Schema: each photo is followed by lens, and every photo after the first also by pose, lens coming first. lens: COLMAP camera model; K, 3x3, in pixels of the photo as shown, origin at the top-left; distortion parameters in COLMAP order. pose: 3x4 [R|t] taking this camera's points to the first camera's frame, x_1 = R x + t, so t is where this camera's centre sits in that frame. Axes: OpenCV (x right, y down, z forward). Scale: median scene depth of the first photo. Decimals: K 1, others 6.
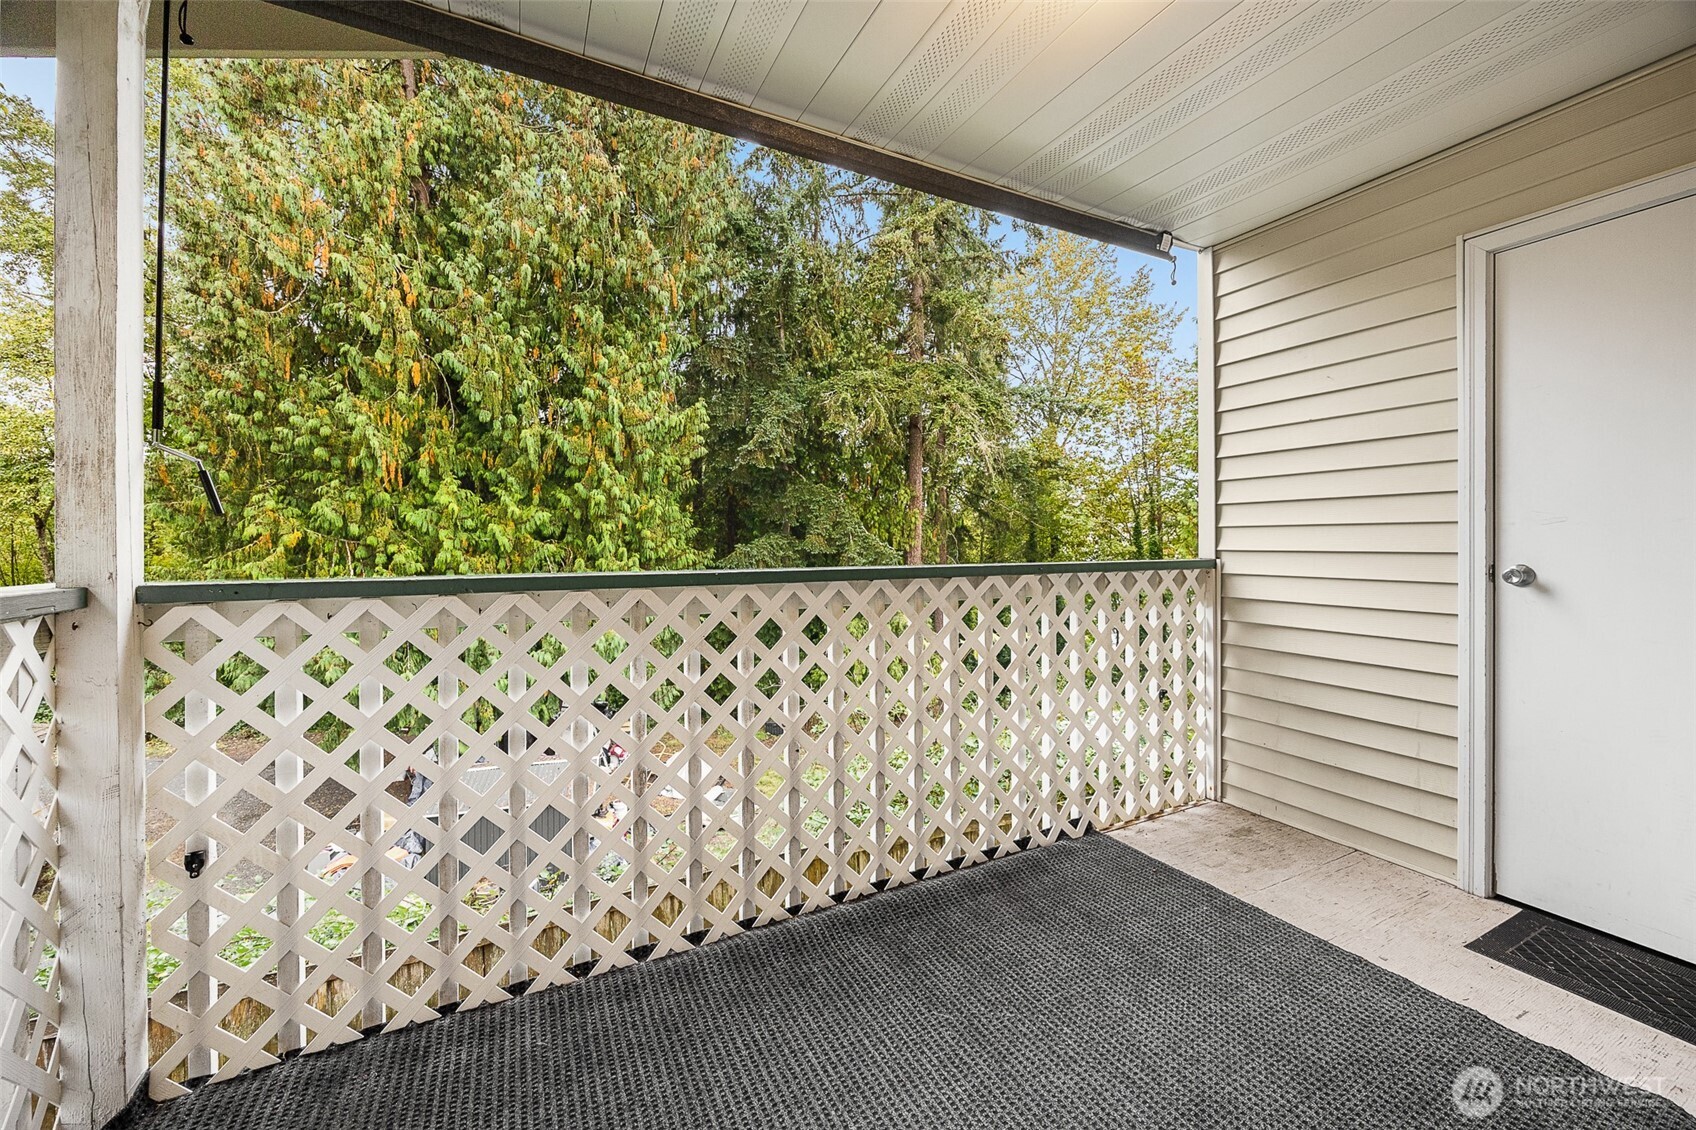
lens RADIAL K [[659.7, 0, 854.7], [0, 659.7, 542.0], [0, 0, 1]] dist [-0.001587, -0.000095]
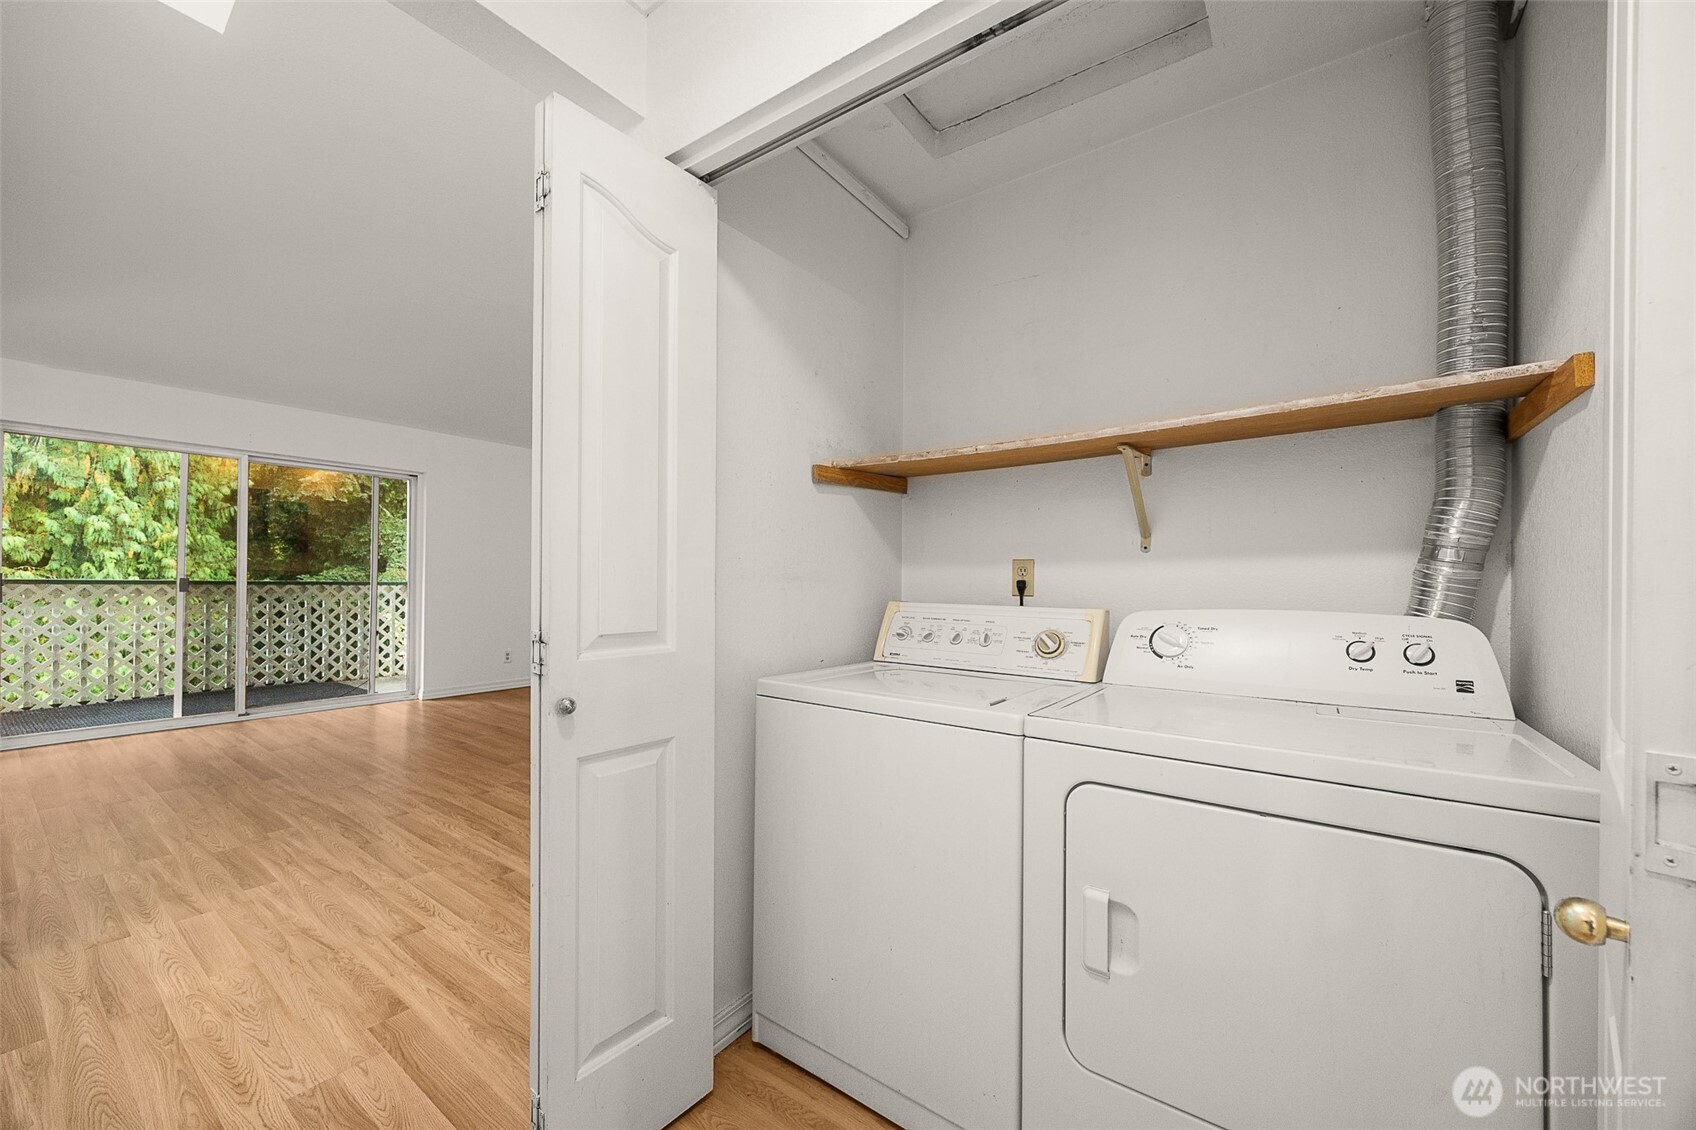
lens RADIAL K [[659.7, 0, 840.6], [0, 659.7, 578.4], [0, 0, 1]] dist [-0.001587, -0.000095]
pose [[0.893503, 0.016706, 0.448746, 0.922434], [-0.015271, 0.999860, -0.006816, 0.009188], [-0.448797, -0.000762, 0.893634, -2.127295]]
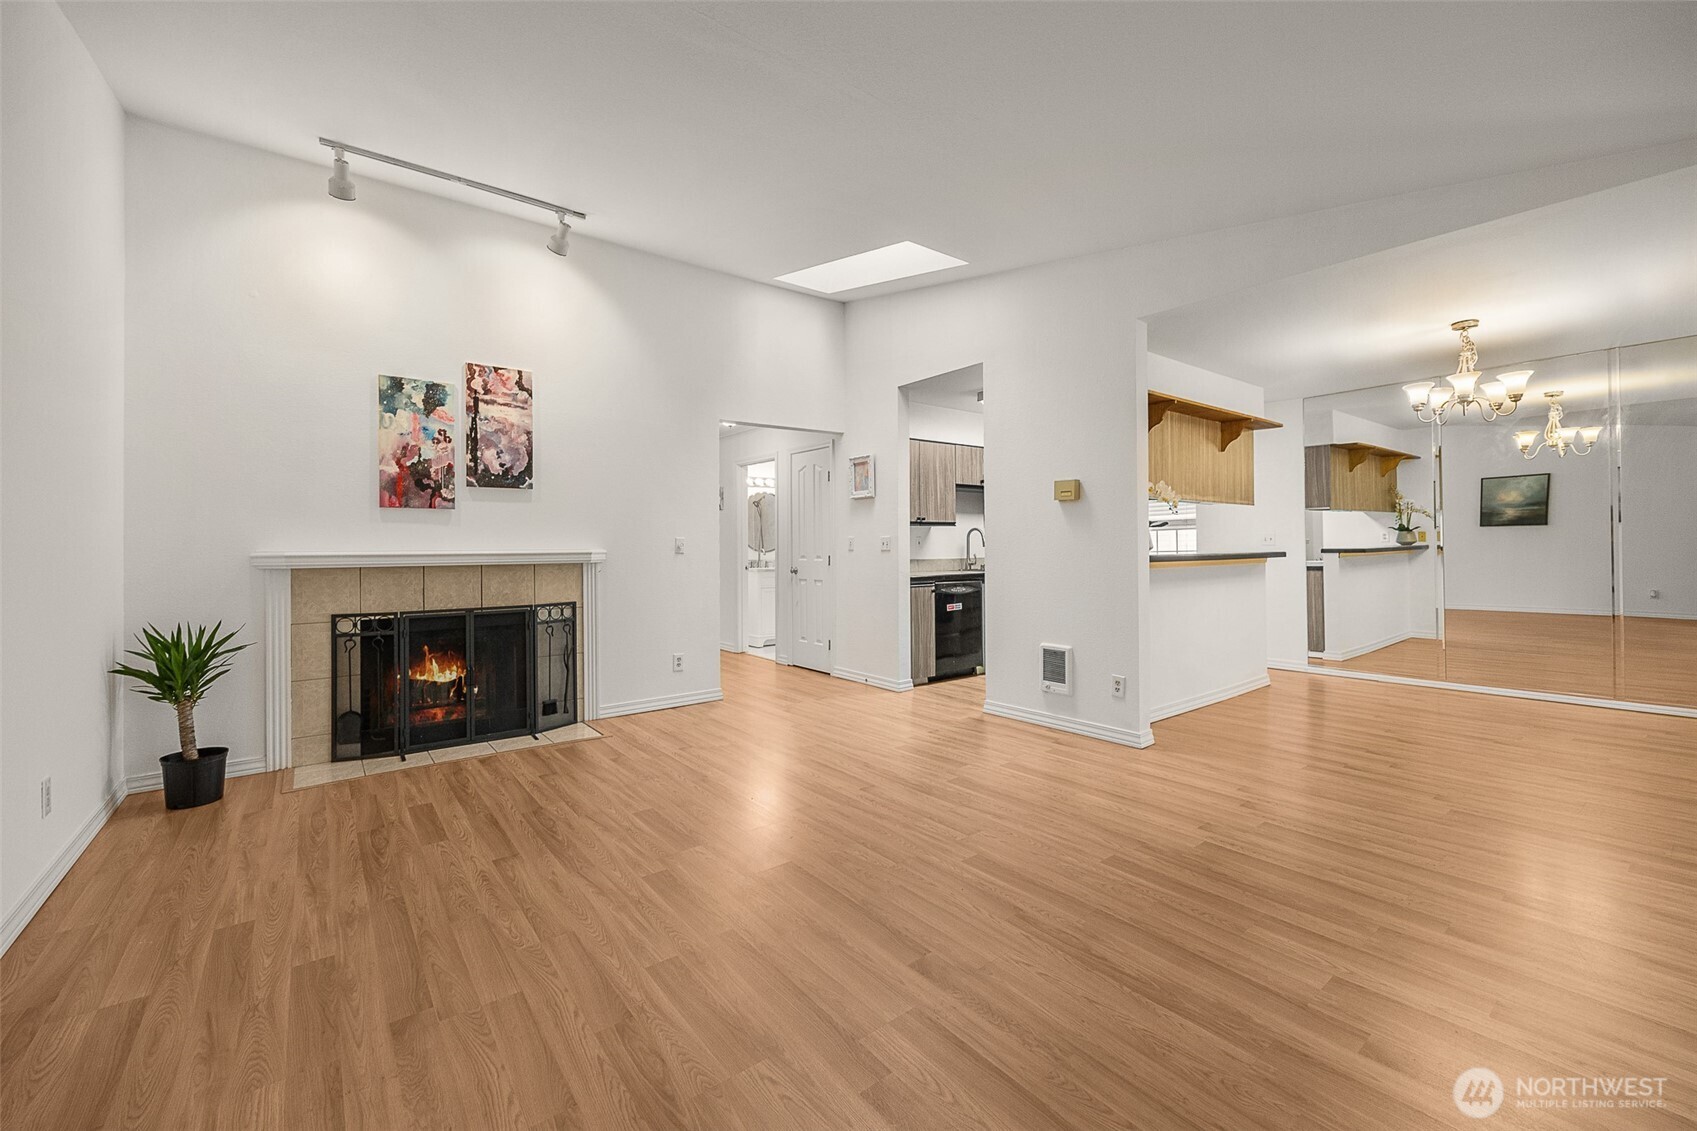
lens RADIAL K [[692.9, 0, 850.4], [0, 692.9, 557.1], [0, 0, 1]] dist [0.003151, -0.000256]
pose [[-0.979057, 0.017982, -0.202792, 1.022863], [0.014853, 0.999746, 0.016944, -0.006762], [0.203045, 0.013578, -0.979075, 0.278732]]
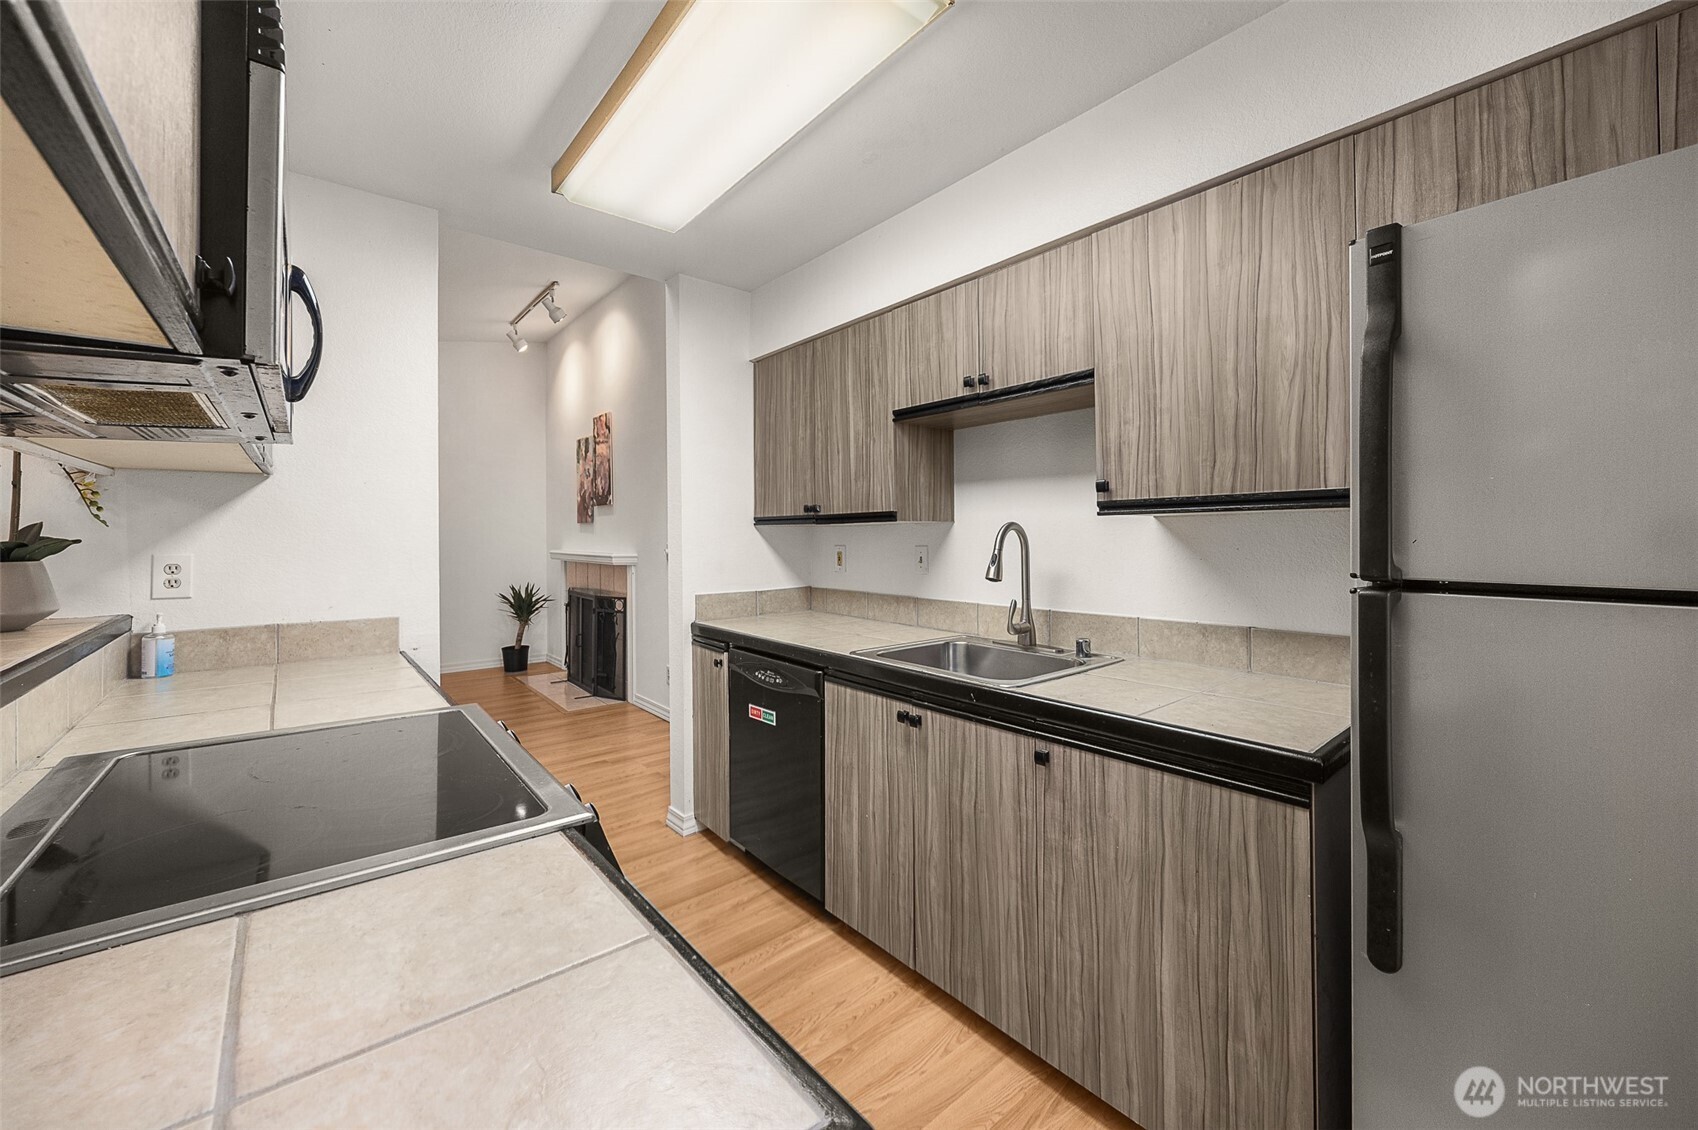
lens RADIAL K [[660.4, 0, 823.8], [0, 660.4, 526.4], [0, 0, 1]] dist [-0.001587, -0.000095]
pose [[-0.207867, 0.016162, 0.978024, -0.547674], [0.012722, 0.999824, -0.013818, -0.048194], [-0.978074, 0.009570, -0.208036, -1.578048]]
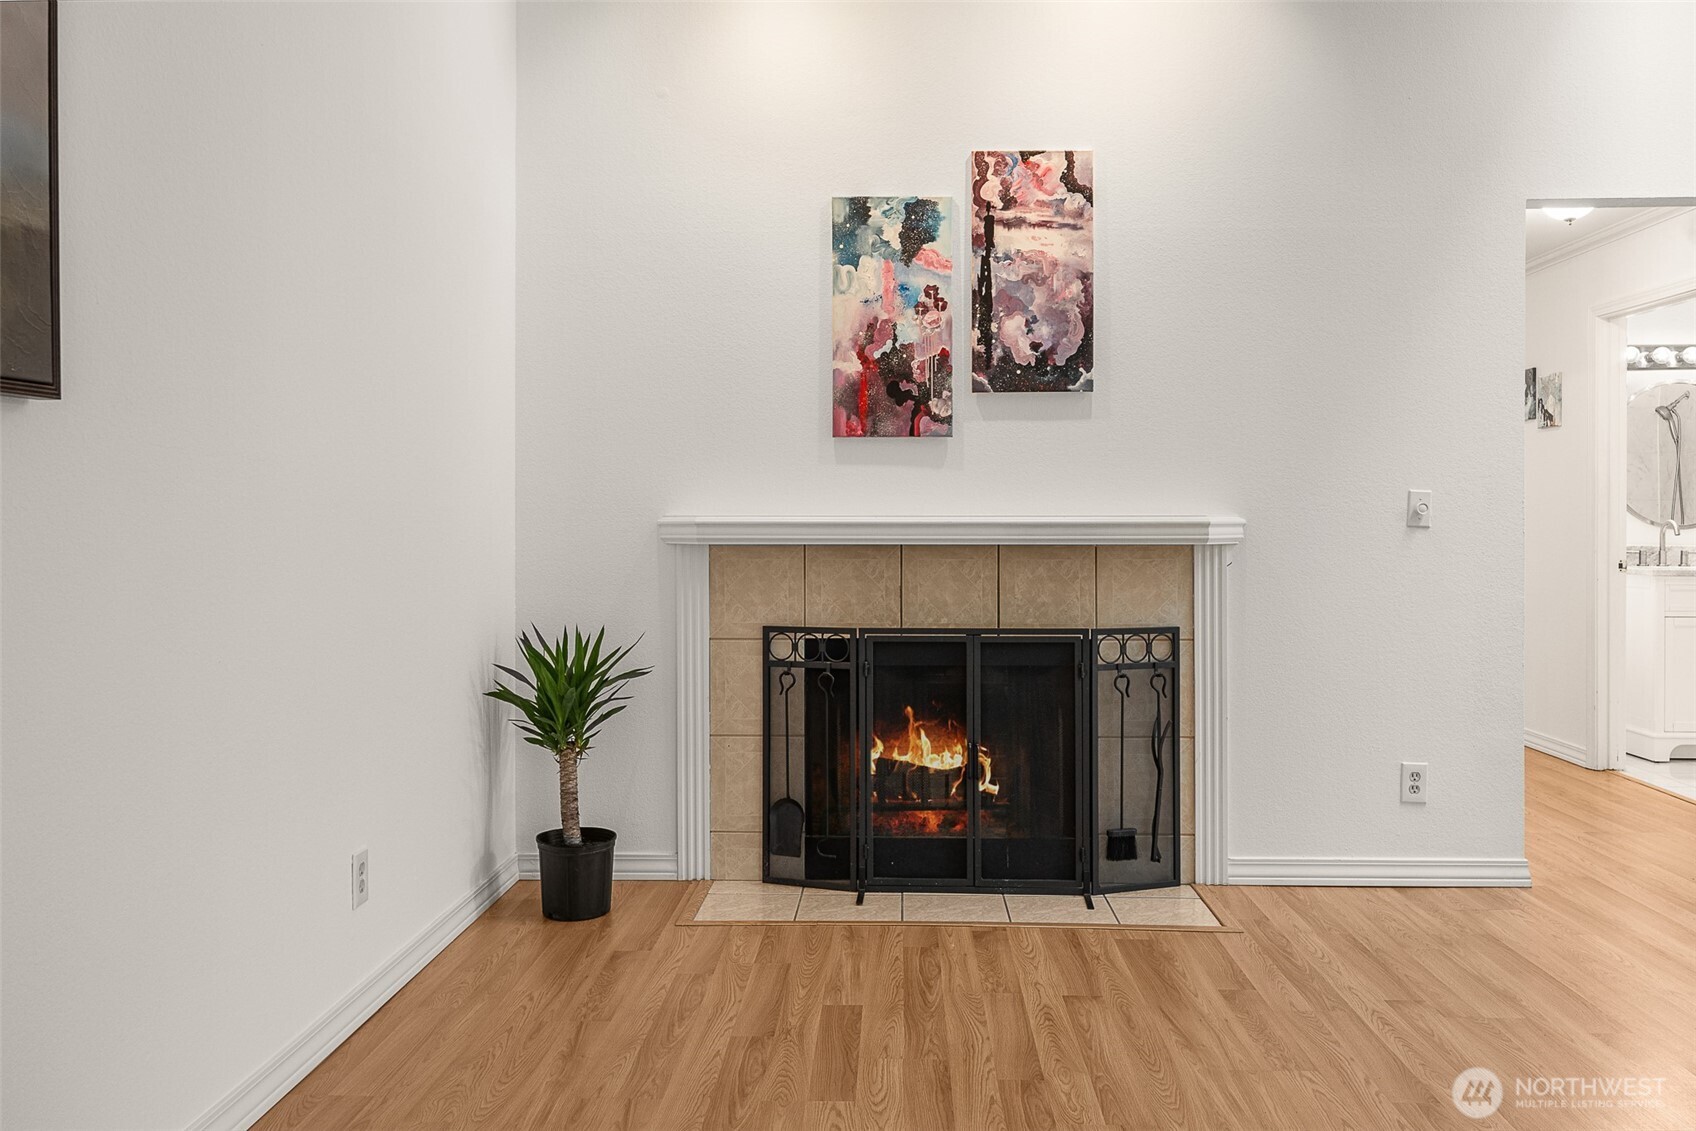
lens RADIAL K [[1332.8, 0, 849.2], [0, 1332.8, 523.5], [0, 0, 1]] dist [0.000334, 0.000413]
pose [[-0.879791, 0.005969, 0.475323, 0.948095], [0.006902, 0.999976, 0.000216, -0.001649], [-0.475311, 0.003471, -0.879811, 0.029807]]
